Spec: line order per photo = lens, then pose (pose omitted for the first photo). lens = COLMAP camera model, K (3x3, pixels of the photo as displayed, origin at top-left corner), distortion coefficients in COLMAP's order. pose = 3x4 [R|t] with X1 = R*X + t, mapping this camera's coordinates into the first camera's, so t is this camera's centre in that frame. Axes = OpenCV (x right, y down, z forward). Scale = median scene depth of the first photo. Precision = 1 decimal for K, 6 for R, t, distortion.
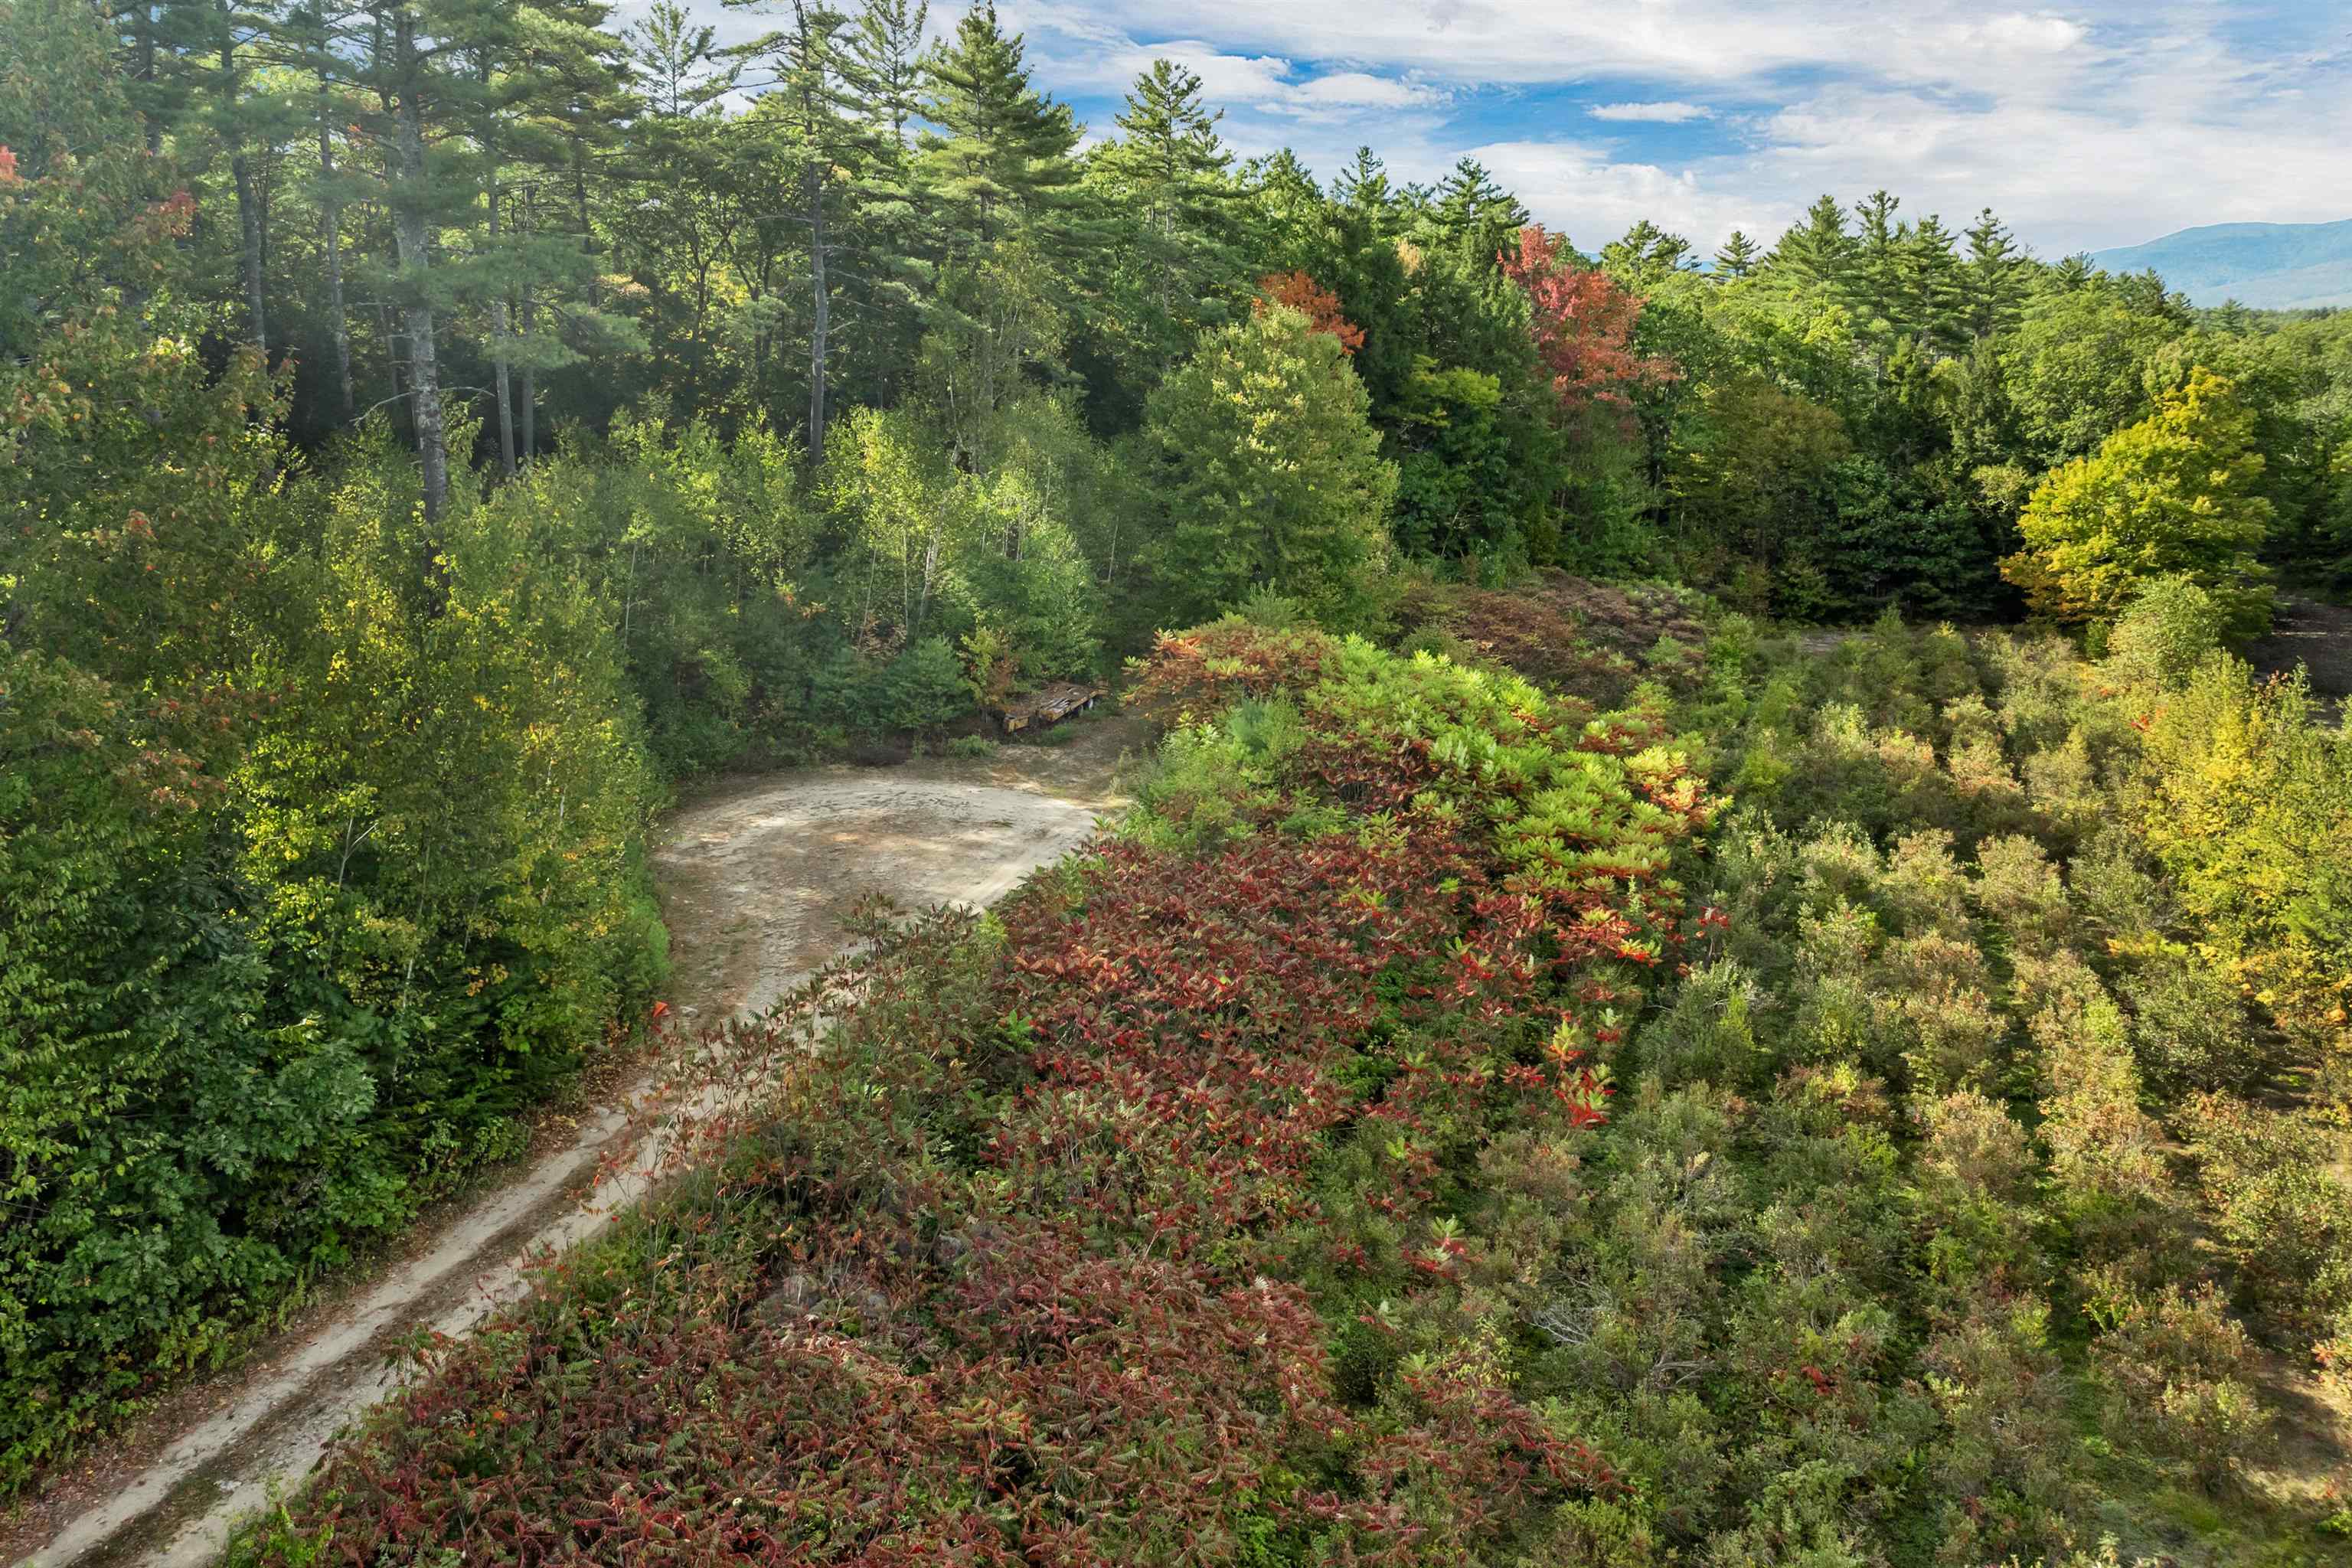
lens RADIAL K [[1746.8, 0, 1208.8], [0, 1746.8, 699.2], [0, 0, 1]] dist [-0.013774, -0.002515]
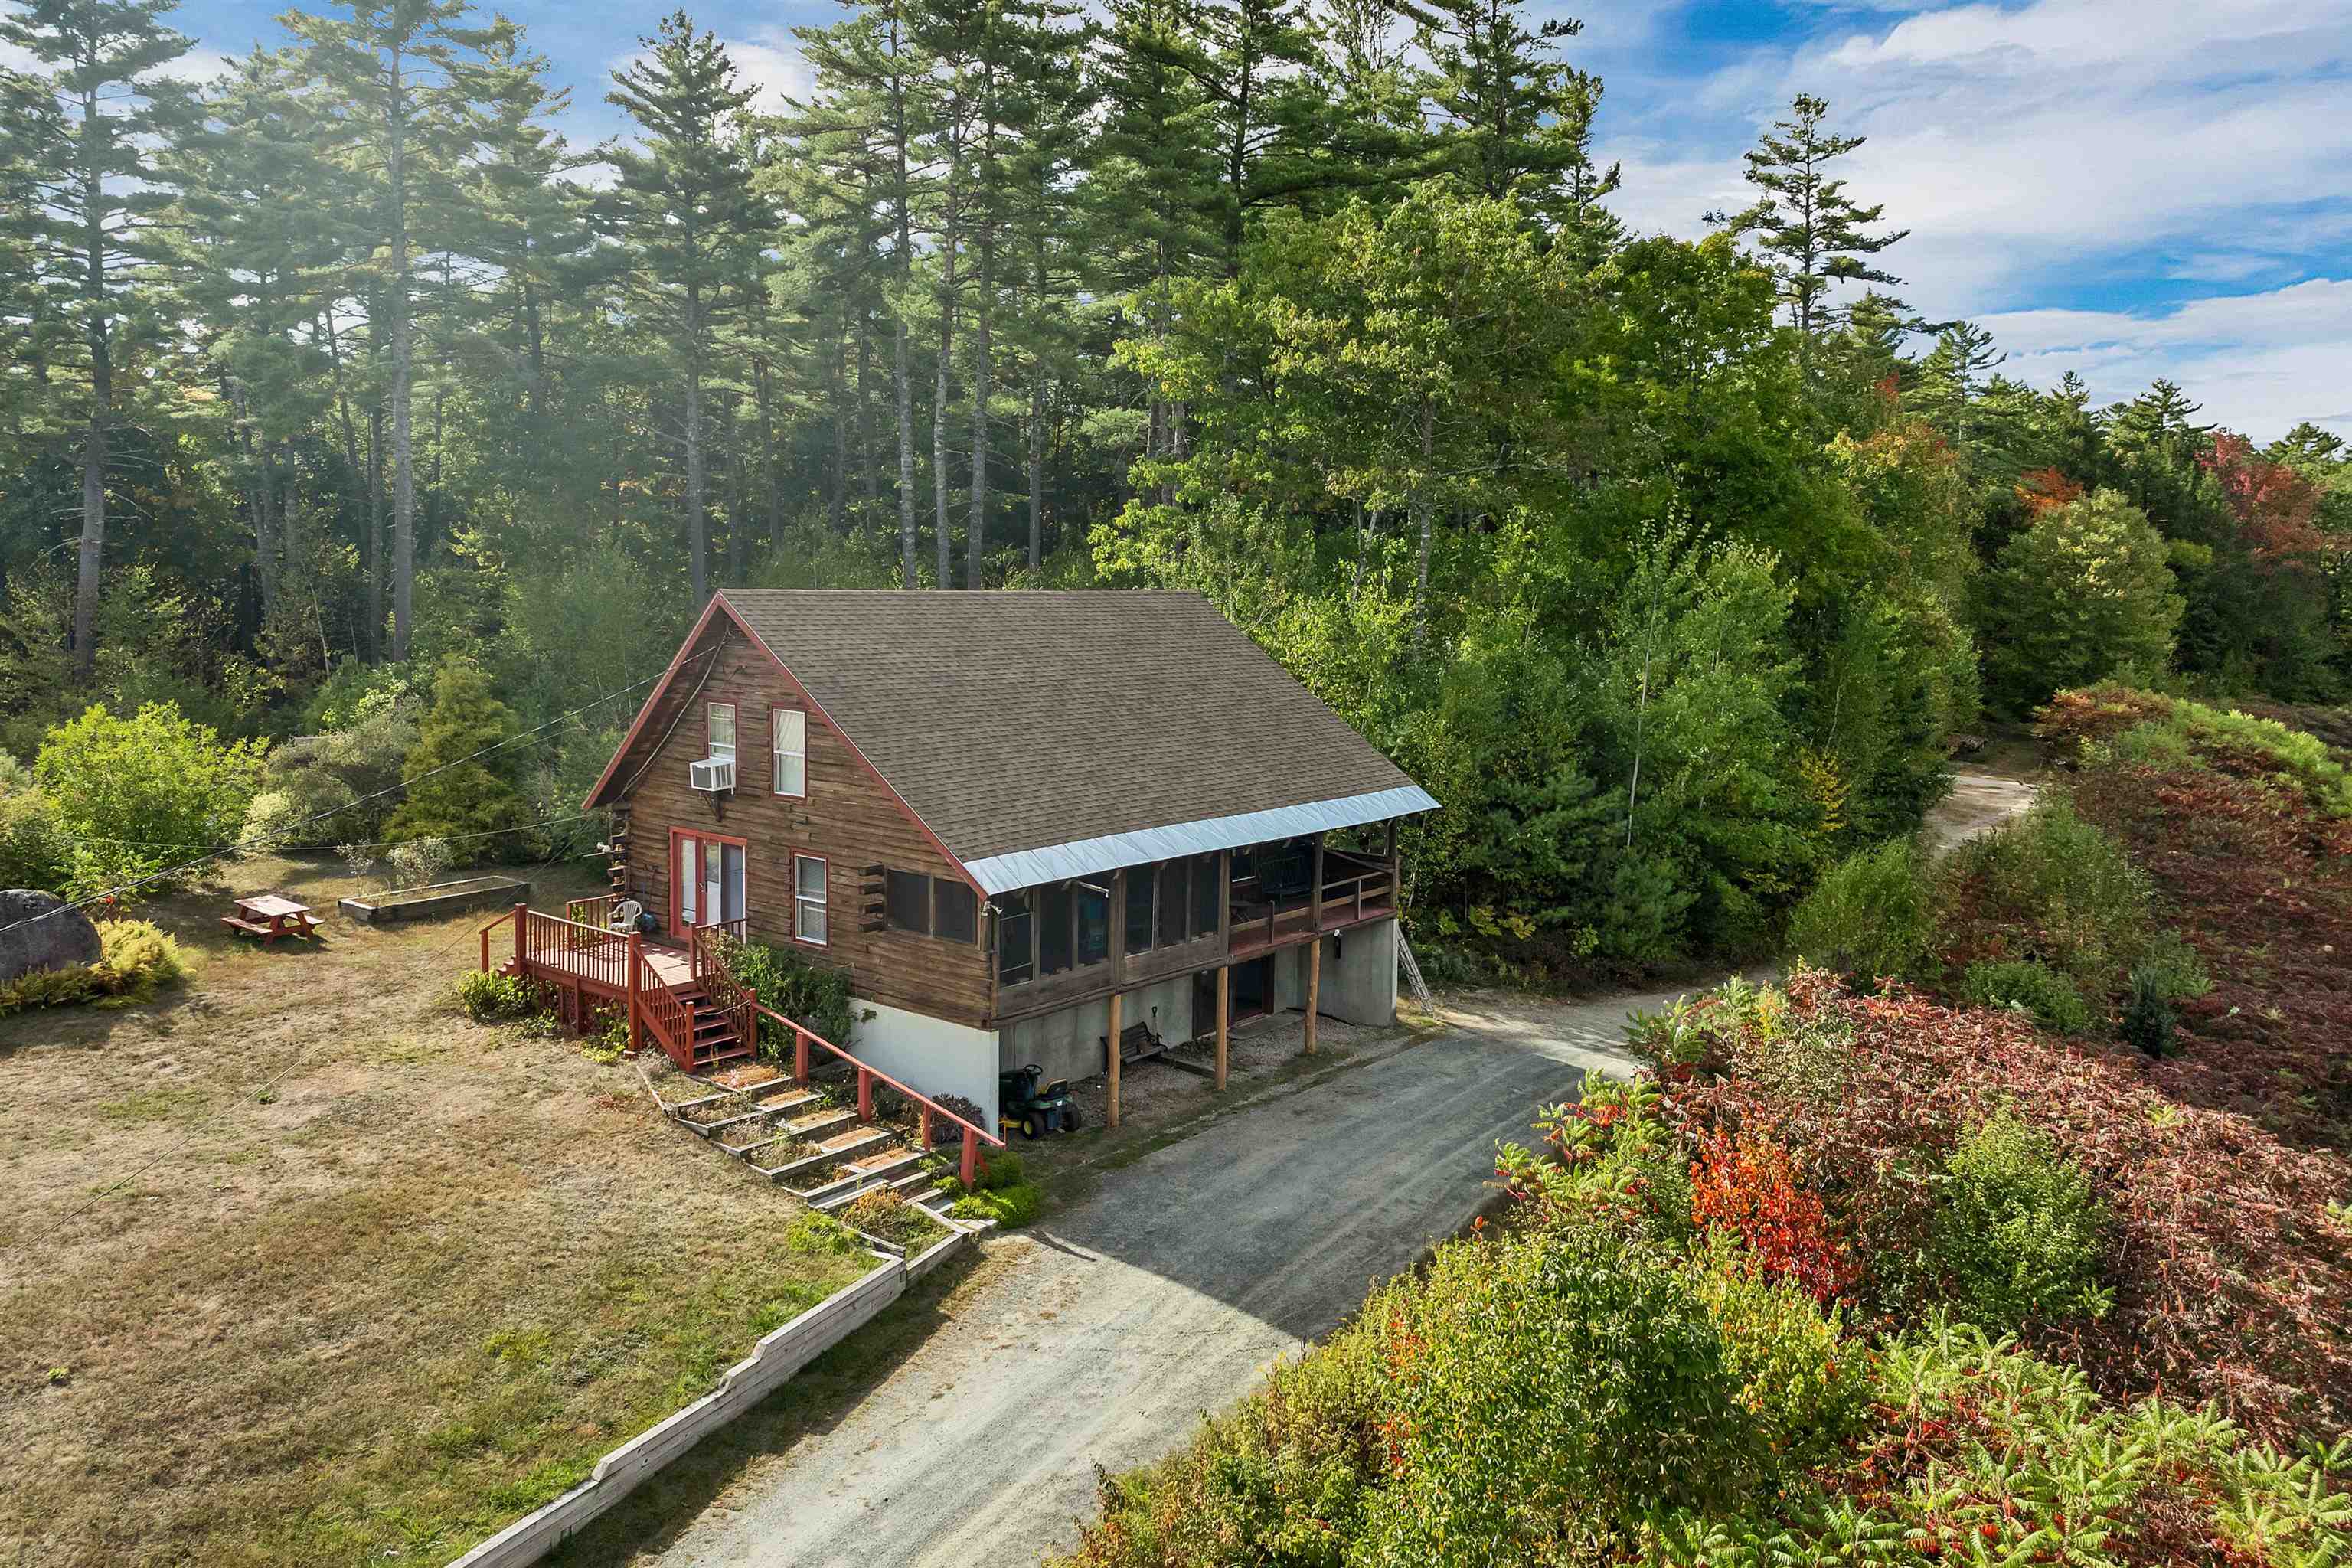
lens RADIAL K [[1730.9, 0, 1115.6], [0, 1730.9, 733.1], [0, 0, 1]] dist [-0.058657, 0.026879]
pose [[0.948789, 0.023095, -0.315064, -0.296140], [-0.053668, 0.994611, -0.088710, 0.154329], [0.311318, 0.101076, 0.944915, -0.606007]]
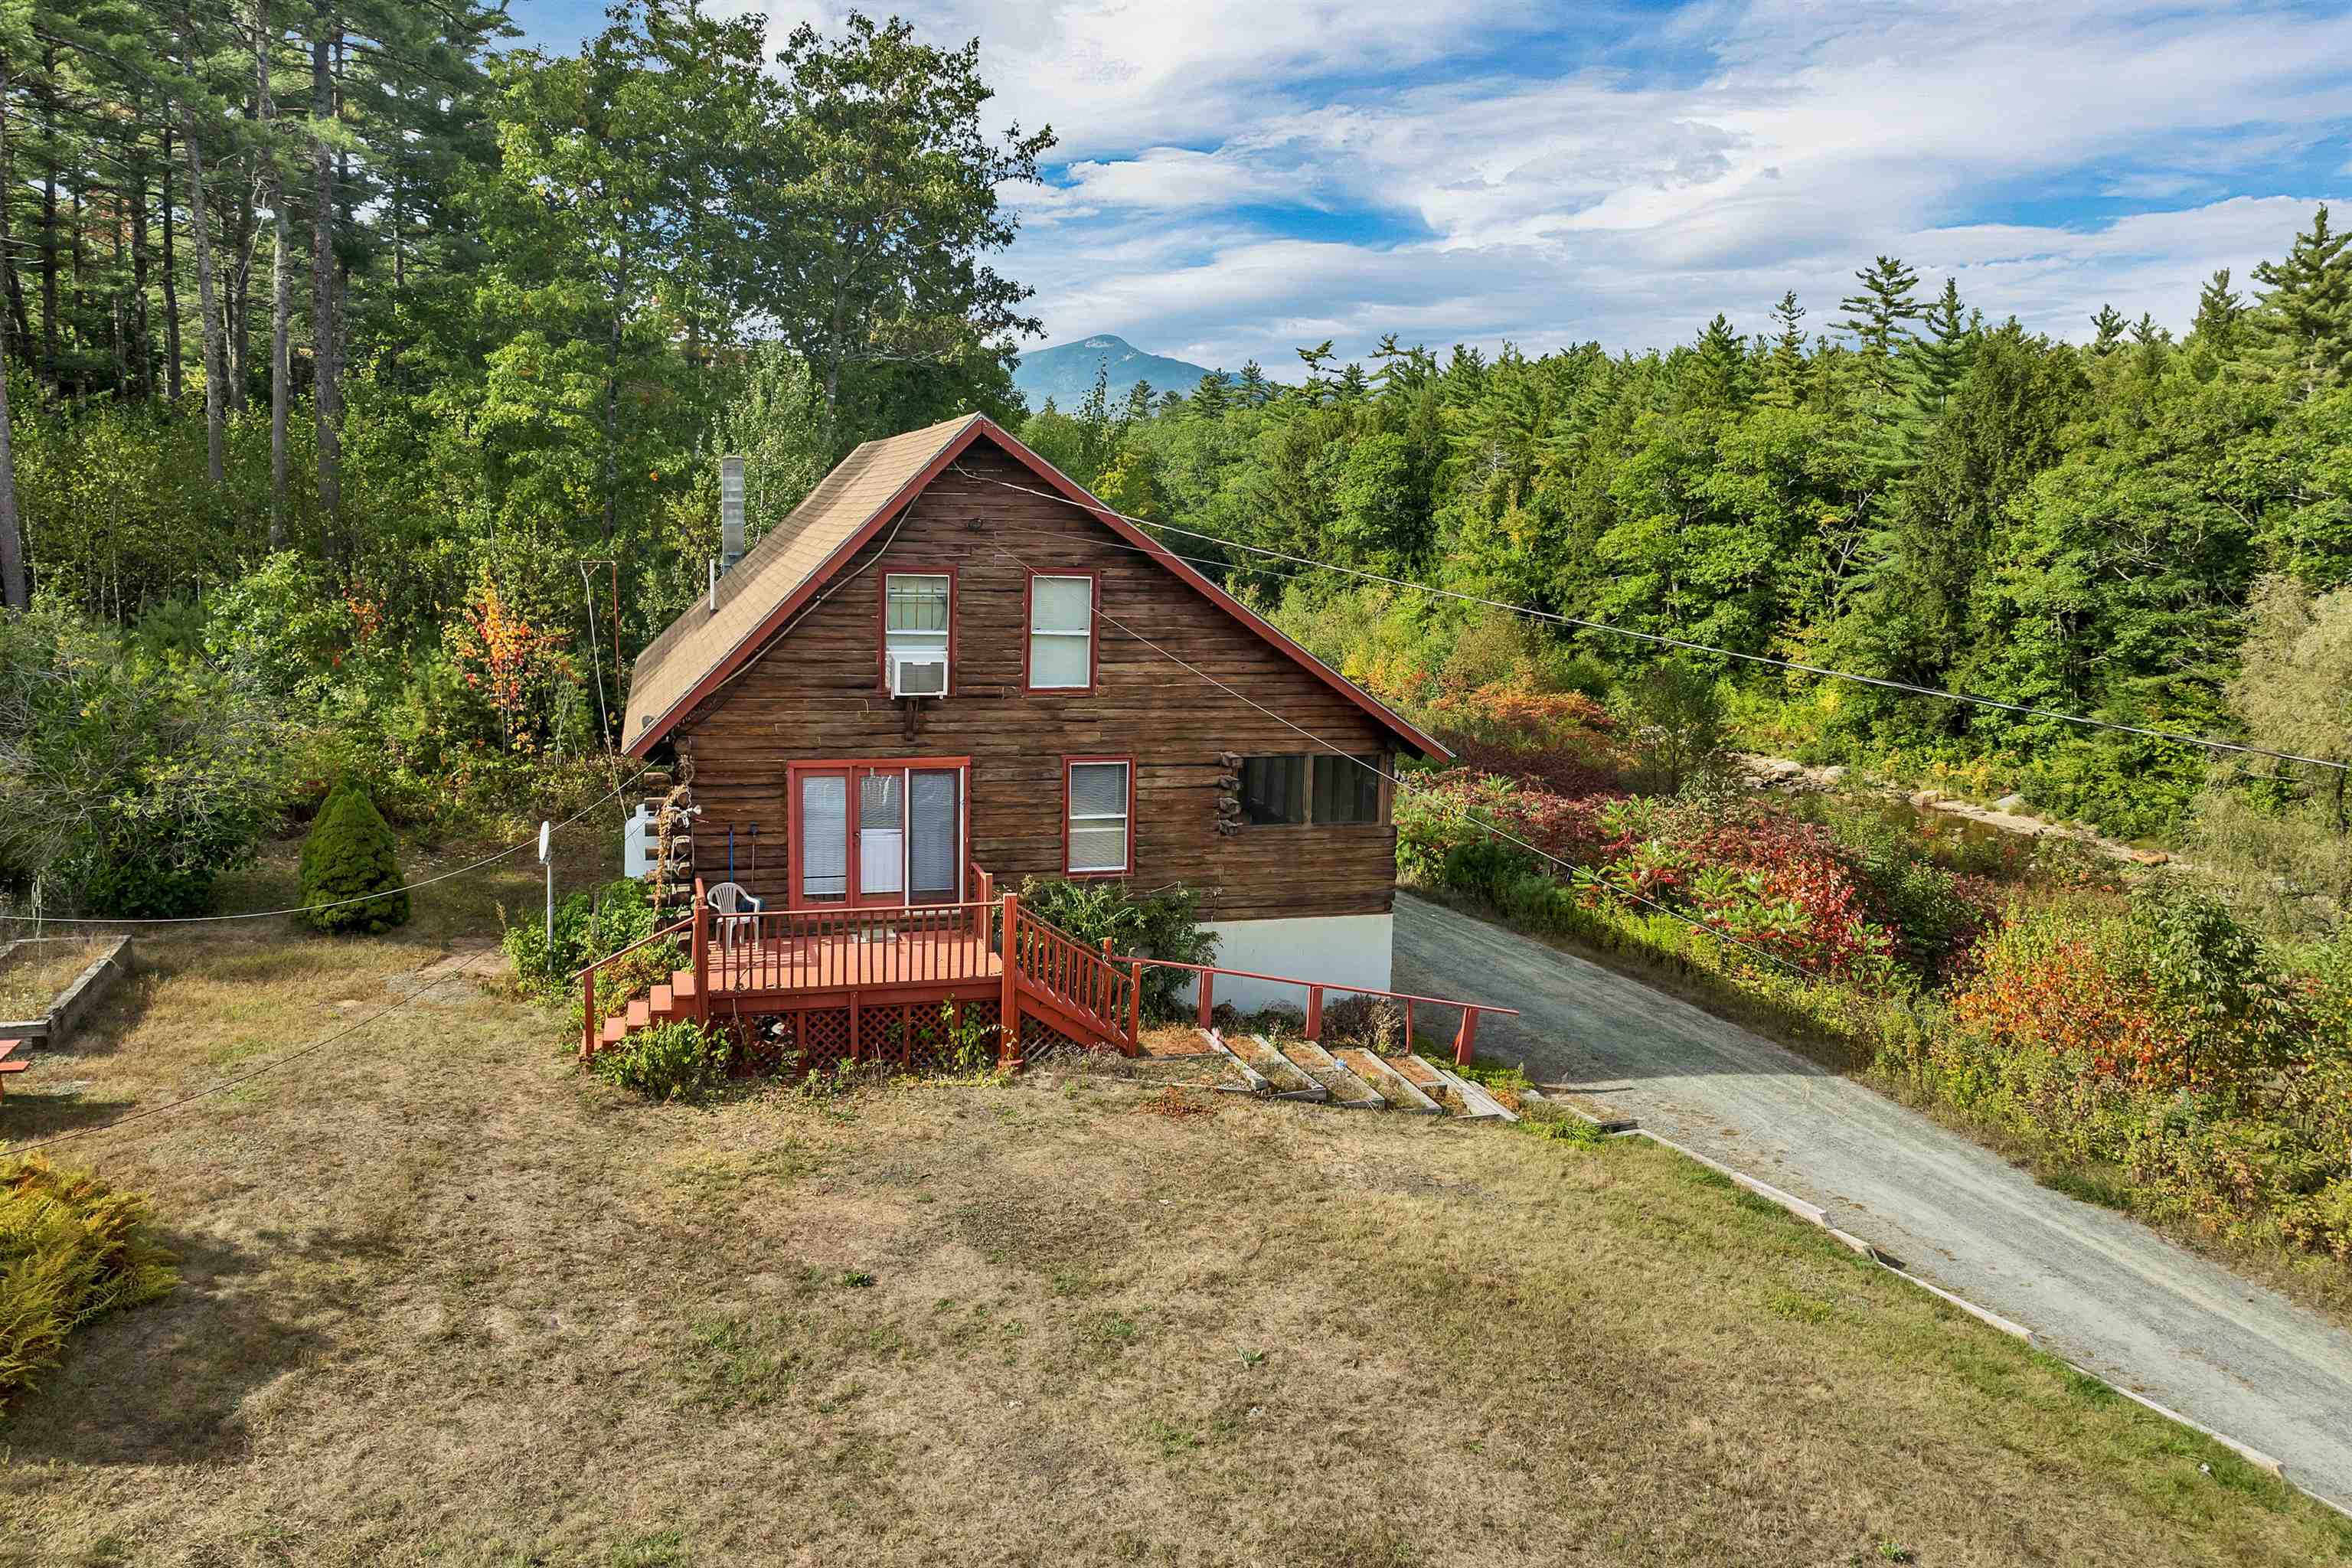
lens RADIAL K [[1730.9, 0, 1131.1], [0, 1730.9, 734.4], [0, 0, 1]] dist [-0.058657, 0.026879]
pose [[0.798387, -0.082427, 0.596476, -0.672759], [0.107736, 0.994156, -0.006822, 0.148708], [-0.592428, 0.069709, 0.802602, -0.503308]]
